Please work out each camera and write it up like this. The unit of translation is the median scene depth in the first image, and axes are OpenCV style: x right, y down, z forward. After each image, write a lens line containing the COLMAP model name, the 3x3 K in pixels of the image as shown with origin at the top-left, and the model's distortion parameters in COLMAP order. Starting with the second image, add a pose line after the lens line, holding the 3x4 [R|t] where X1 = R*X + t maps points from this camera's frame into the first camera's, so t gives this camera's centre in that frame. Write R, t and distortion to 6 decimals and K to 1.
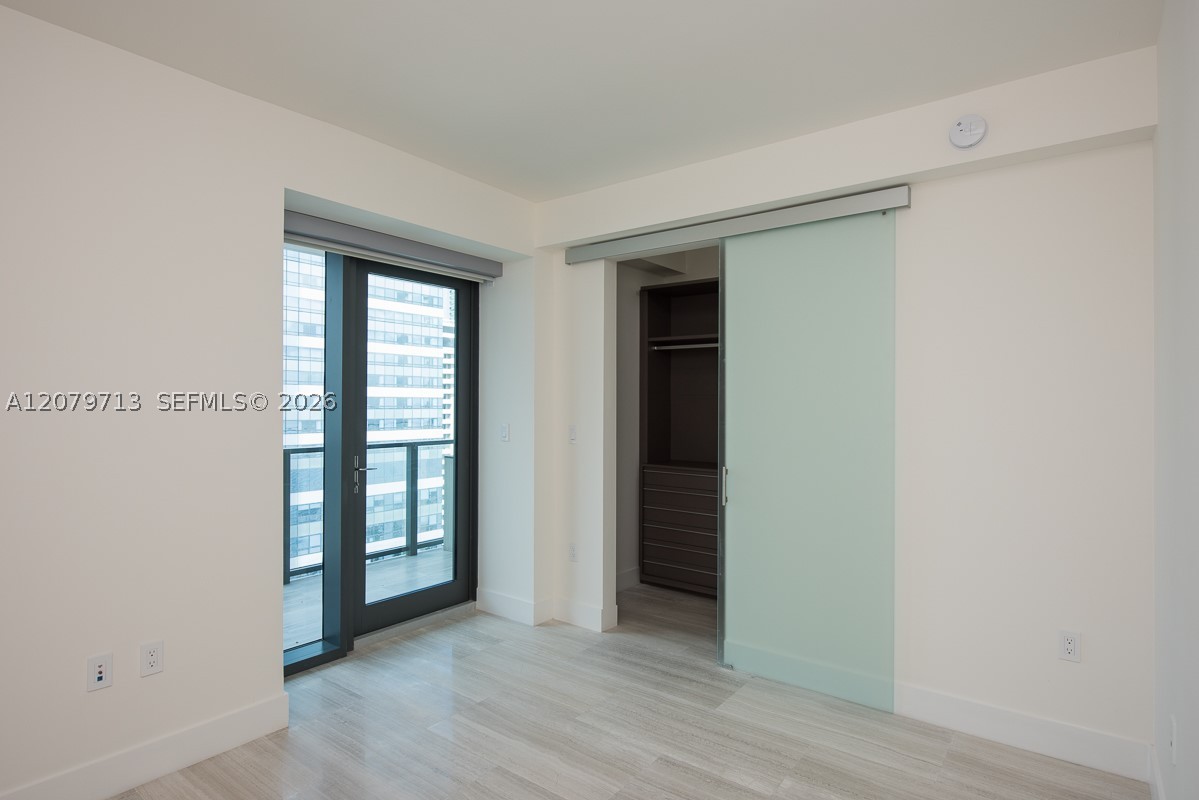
lens RADIAL K [[626.9, 0, 599.5], [0, 626.9, 400.0], [0, 0, 1]] dist [-0.000078, -0.001029]
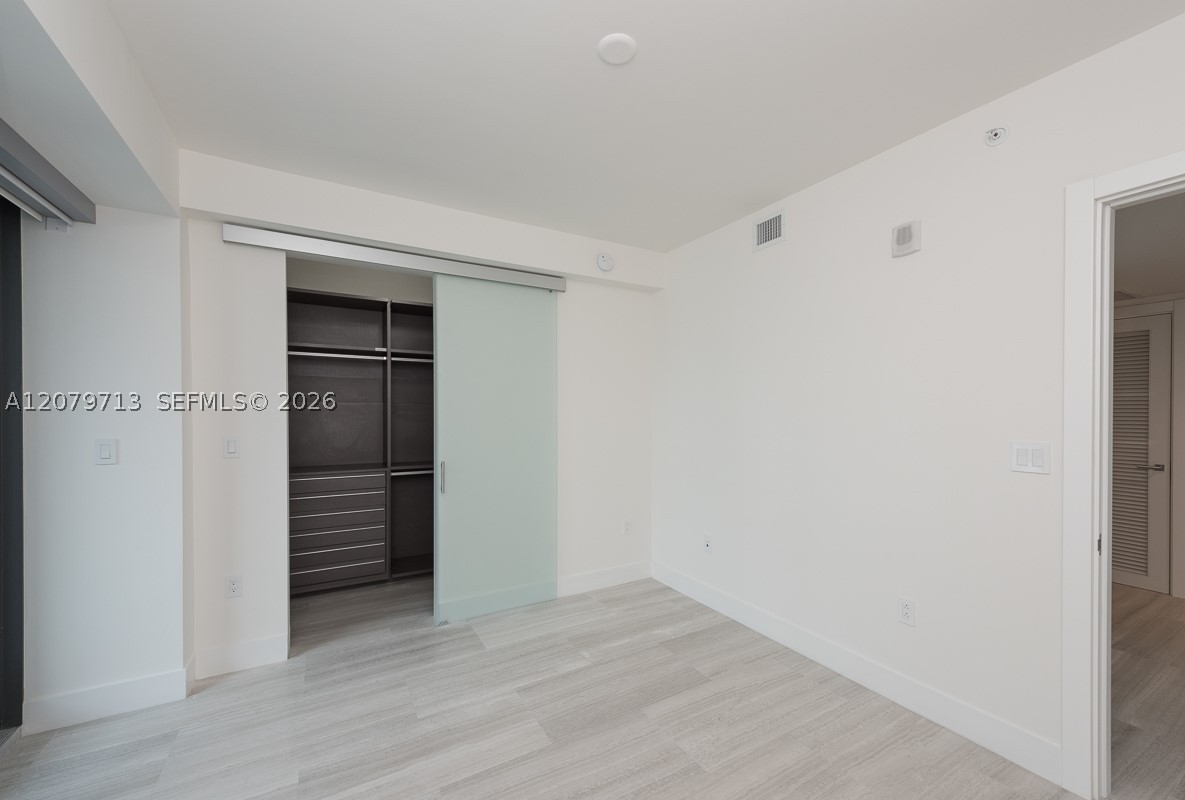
lens RADIAL K [[472.0, 0, 594.0], [0, 472.0, 415.5], [0, 0, 1]] dist [0.001373, 0.000036]
pose [[0.380113, -0.009138, 0.924895, -0.561585], [-0.001899, 0.999941, 0.010659, 0.006701], [-0.924938, -0.005808, 0.380074, 0.394509]]
